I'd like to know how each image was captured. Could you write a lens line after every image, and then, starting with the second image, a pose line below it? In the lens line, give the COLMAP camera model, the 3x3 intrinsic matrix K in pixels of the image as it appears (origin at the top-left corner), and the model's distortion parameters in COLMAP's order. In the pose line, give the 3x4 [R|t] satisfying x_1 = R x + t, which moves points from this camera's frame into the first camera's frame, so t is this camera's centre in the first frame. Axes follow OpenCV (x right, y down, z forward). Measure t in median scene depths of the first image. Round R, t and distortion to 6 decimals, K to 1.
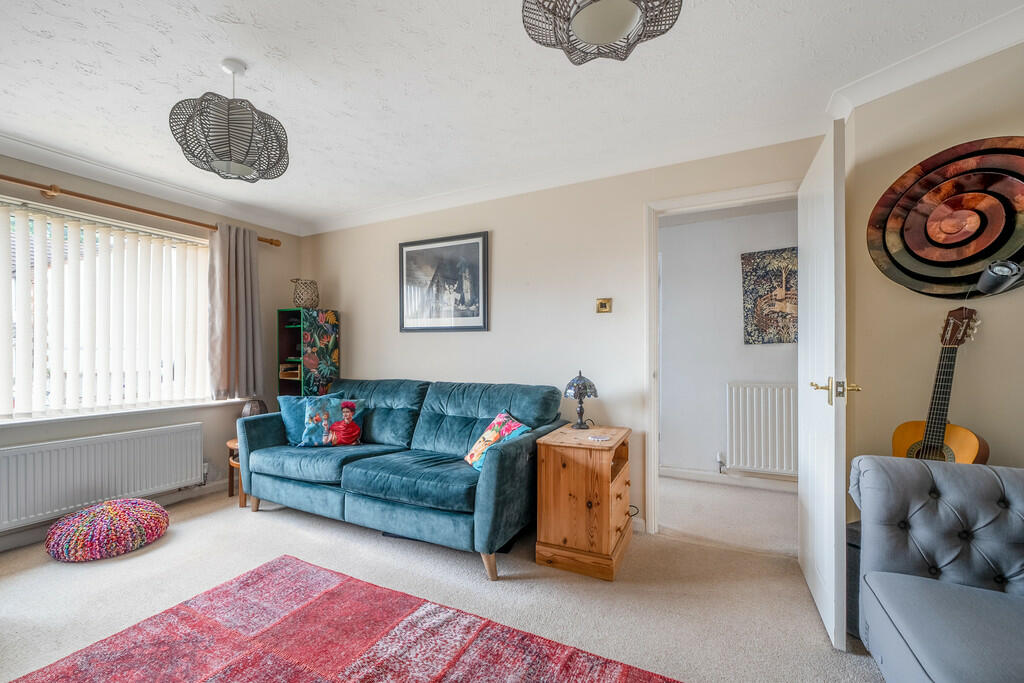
lens RADIAL K [[412.6, 0, 512.0], [0, 412.6, 341.5], [0, 0, 1]] dist [-0.000642, -0.000091]
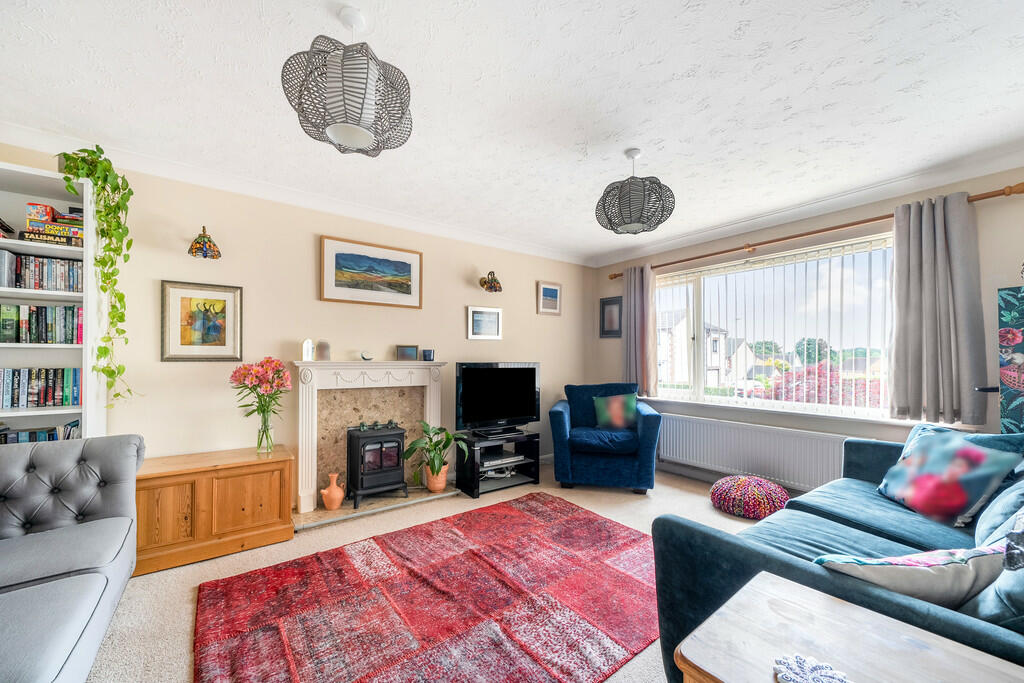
lens RADIAL K [[405.4, 0, 509.1], [0, 405.4, 360.2], [0, 0, 1]] dist [-0.000962, -0.000114]
pose [[-0.454869, -0.003251, -0.890553, 0.705378], [0.016850, 0.999783, -0.012257, 0.033393], [0.890399, -0.020581, -0.454715, 1.260496]]
